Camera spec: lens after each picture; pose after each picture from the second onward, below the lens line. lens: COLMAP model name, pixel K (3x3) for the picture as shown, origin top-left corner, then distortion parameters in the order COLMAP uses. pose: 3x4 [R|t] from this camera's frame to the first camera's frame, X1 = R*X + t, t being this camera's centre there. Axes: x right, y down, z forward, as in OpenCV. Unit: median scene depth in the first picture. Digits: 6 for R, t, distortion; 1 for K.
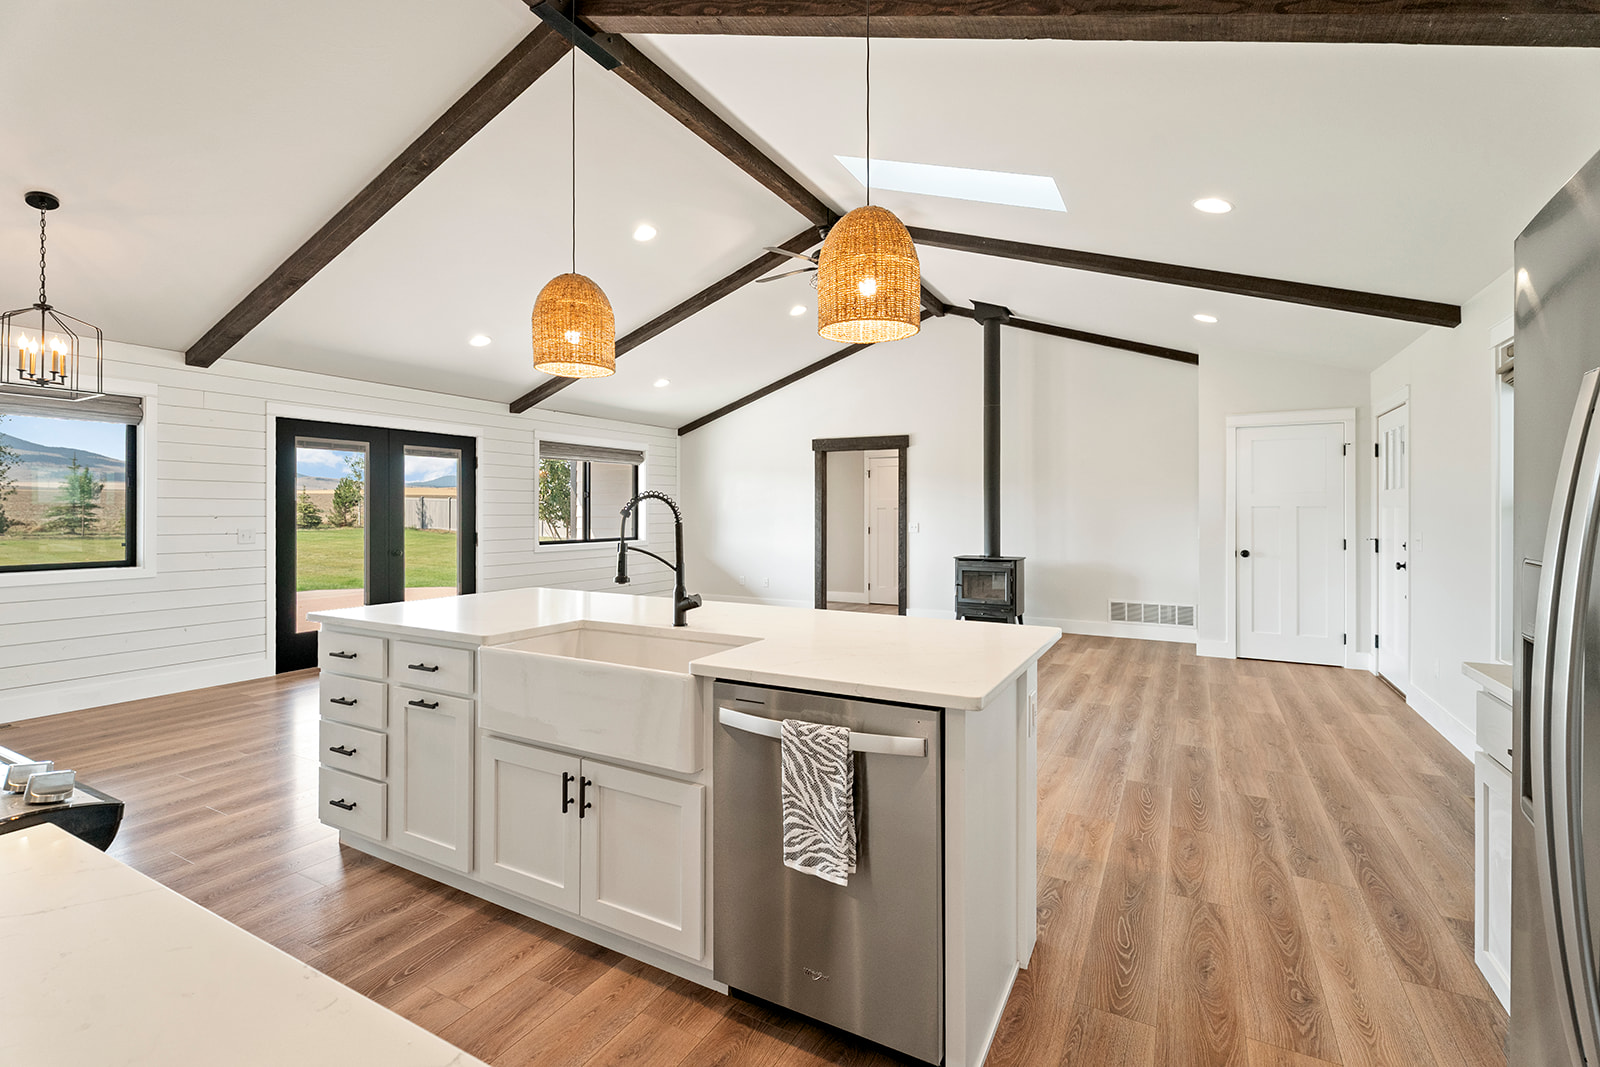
lens RADIAL K [[729.4, 0, 781.7], [0, 729.4, 506.8], [0, 0, 1]] dist [0.000151, 0.000679]
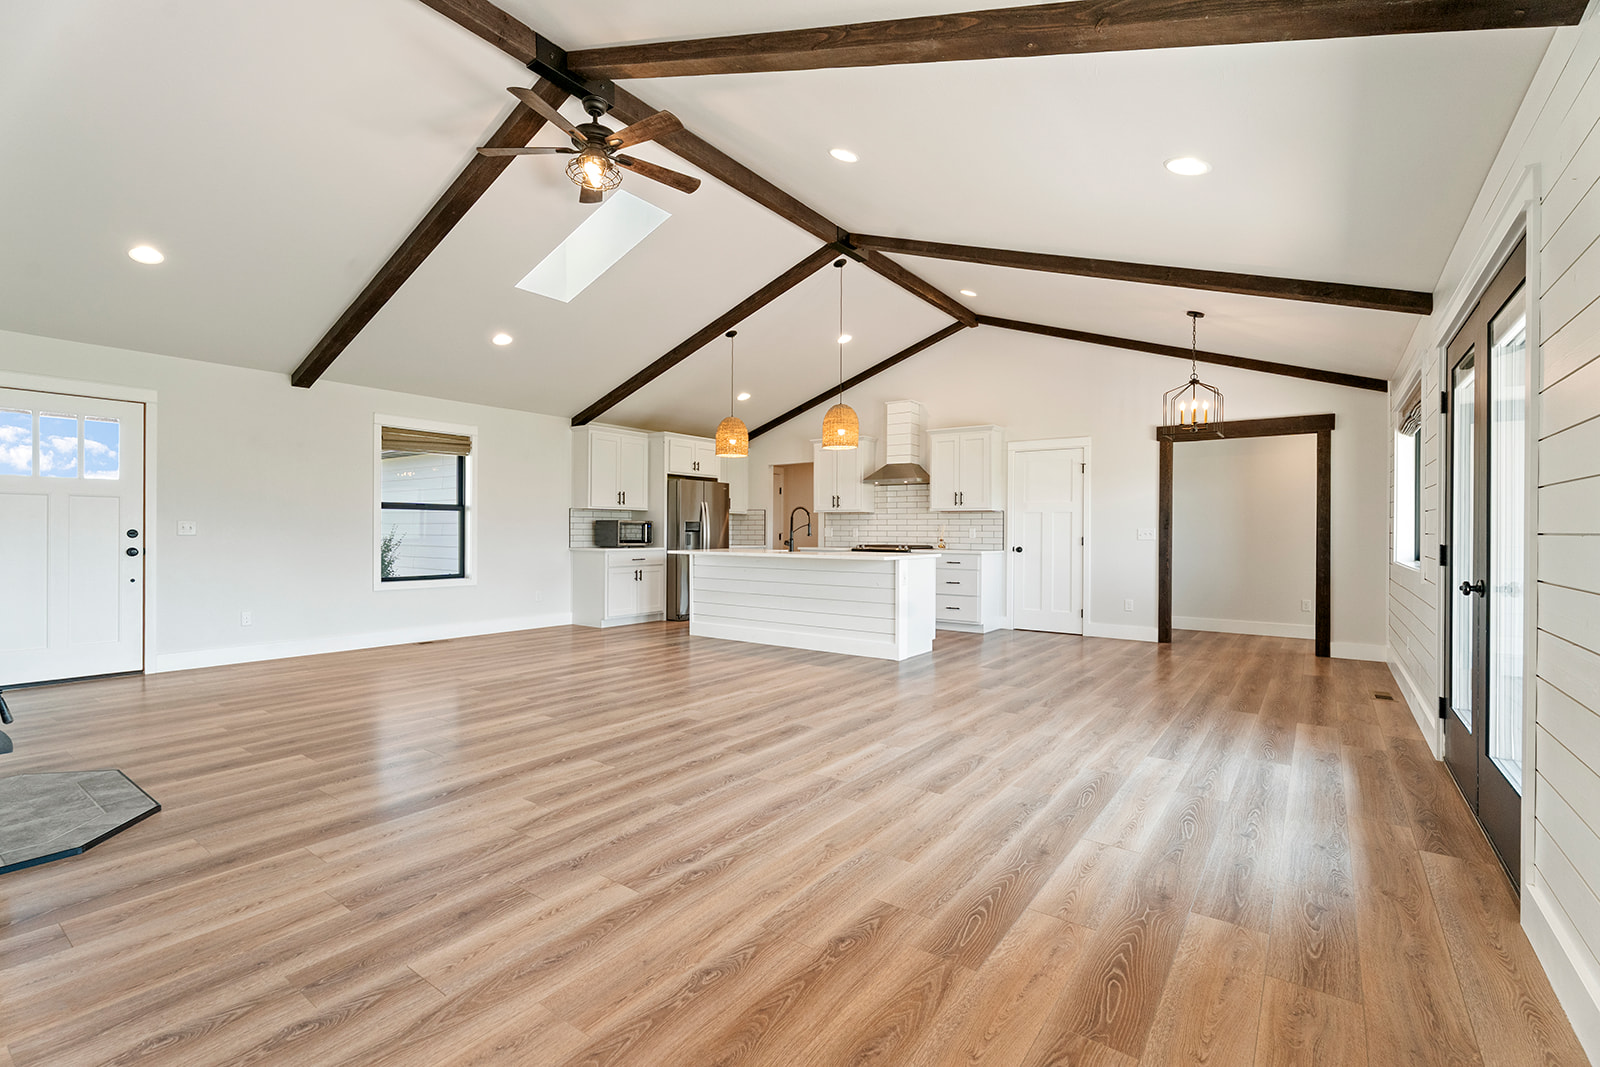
lens RADIAL K [[715.6, 0, 788.4], [0, 715.6, 529.3], [0, 0, 1]] dist [0.001735, 0.001276]
pose [[-0.991961, -0.007620, 0.126313, -0.207386], [-0.008548, 0.999940, -0.006802, 0.038817], [-0.126254, -0.007827, -0.991967, 1.629400]]
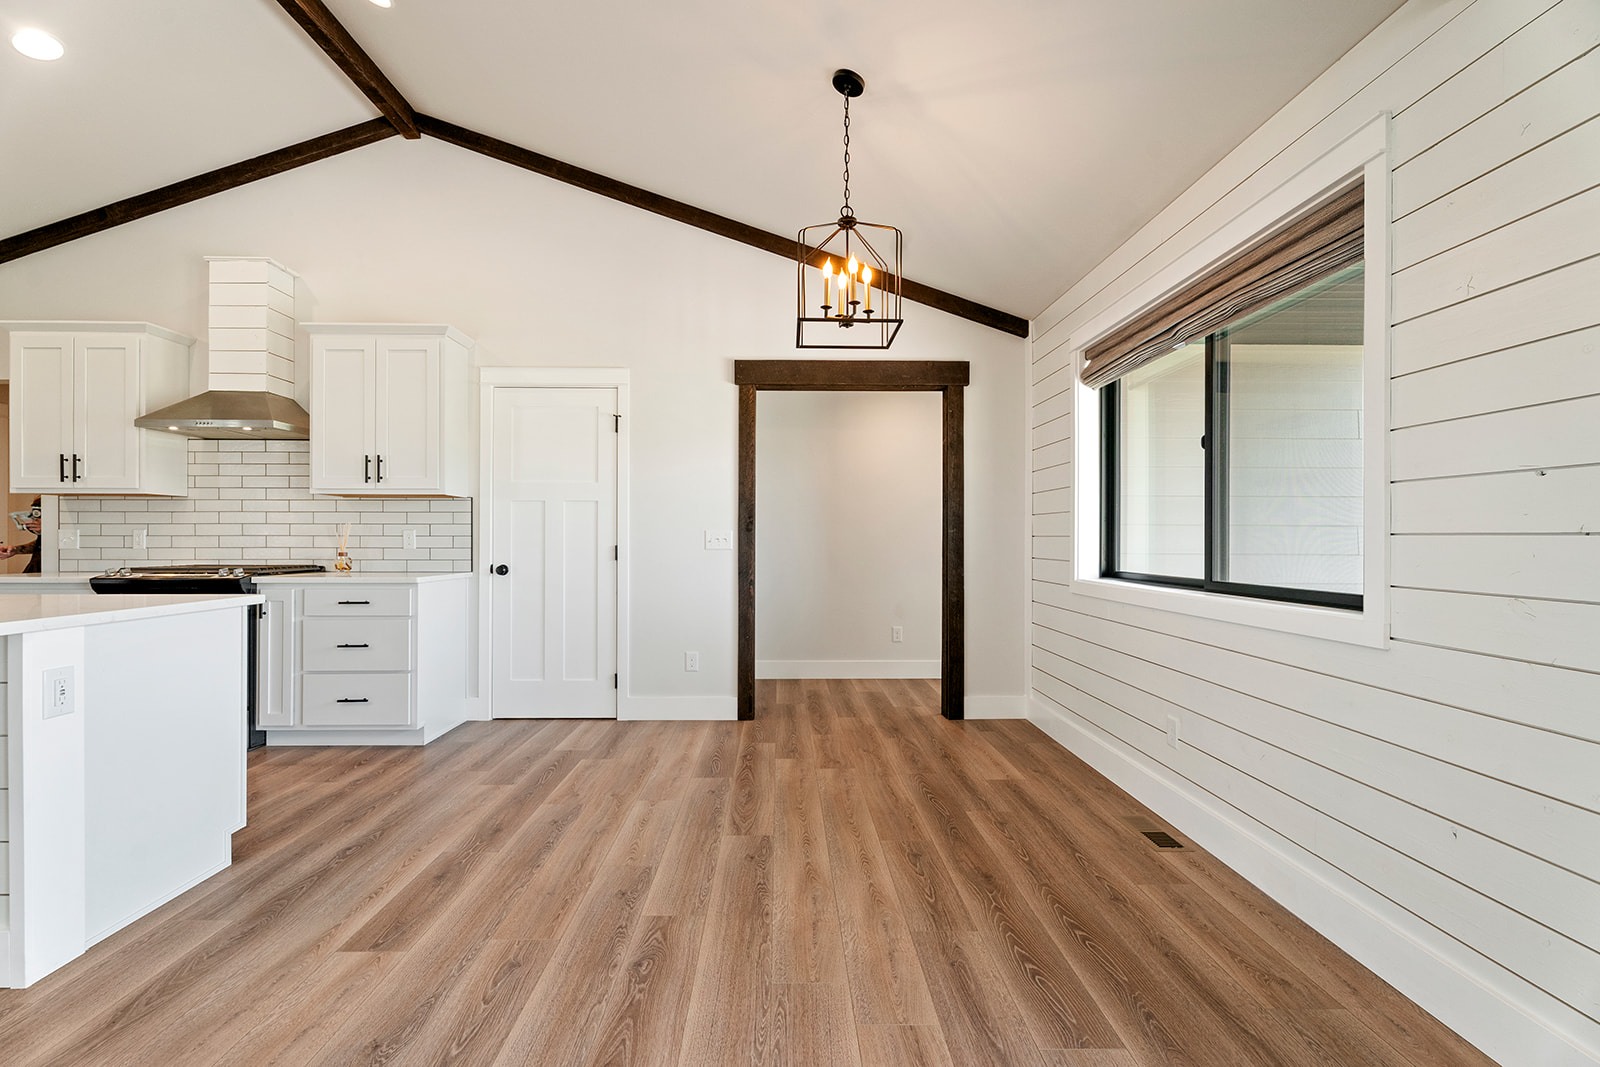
lens RADIAL K [[714.5, 0, 793.4], [0, 714.5, 539.0], [0, 0, 1]] dist [0.001379, -0.000845]
pose [[-0.864138, -0.004067, -0.503239, -0.362494], [-0.000947, 0.999979, -0.006454, 0.037384], [0.503254, -0.005101, -0.864123, 0.993820]]
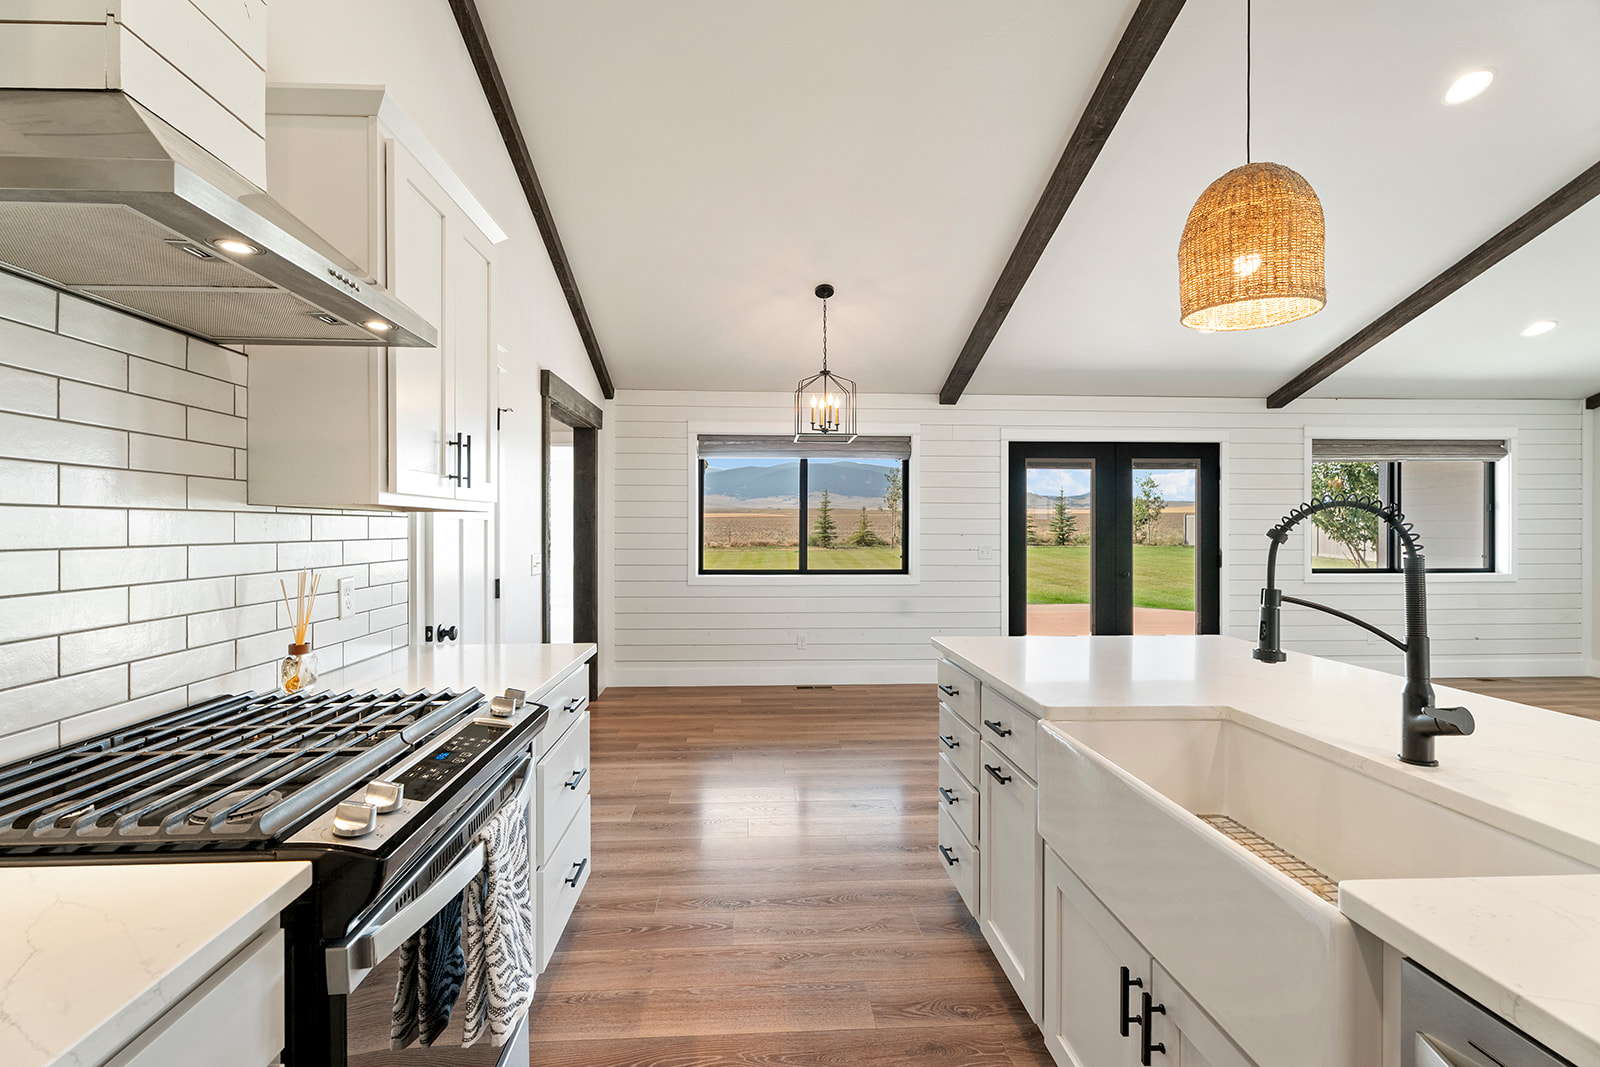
lens RADIAL K [[715.6, 0, 788.4], [0, 715.6, 529.3], [0, 0, 1]] dist [0.001735, 0.001276]
pose [[0.536511, 0.000614, -0.843893, 0.018254], [0.004713, 0.999982, 0.003723, -0.000062], [0.843880, -0.005975, 0.536499, 0.159128]]
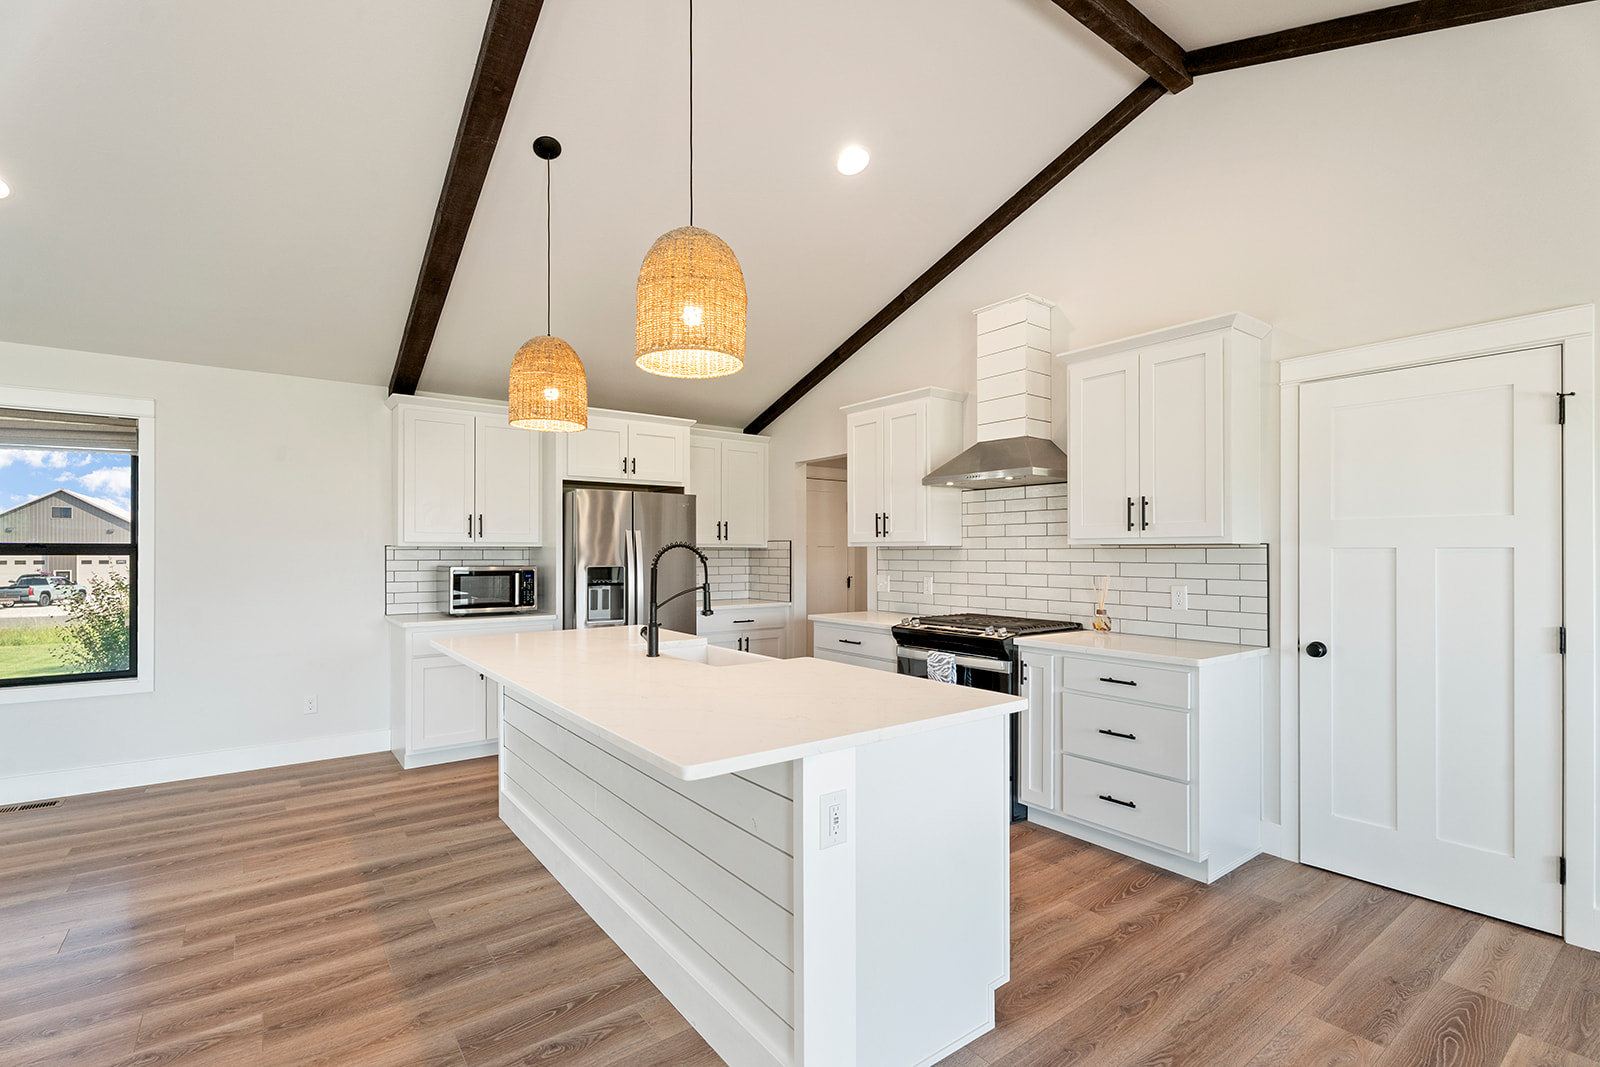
lens RADIAL K [[719.0, 0, 789.6], [0, 719.0, 548.7], [0, 0, 1]] dist [0.001538, -0.000186]
pose [[-0.912191, 0.000081, 0.409766, -0.341628], [-0.003857, 0.999954, -0.008786, 0.000133], [-0.409748, -0.009595, -0.912148, 0.826090]]
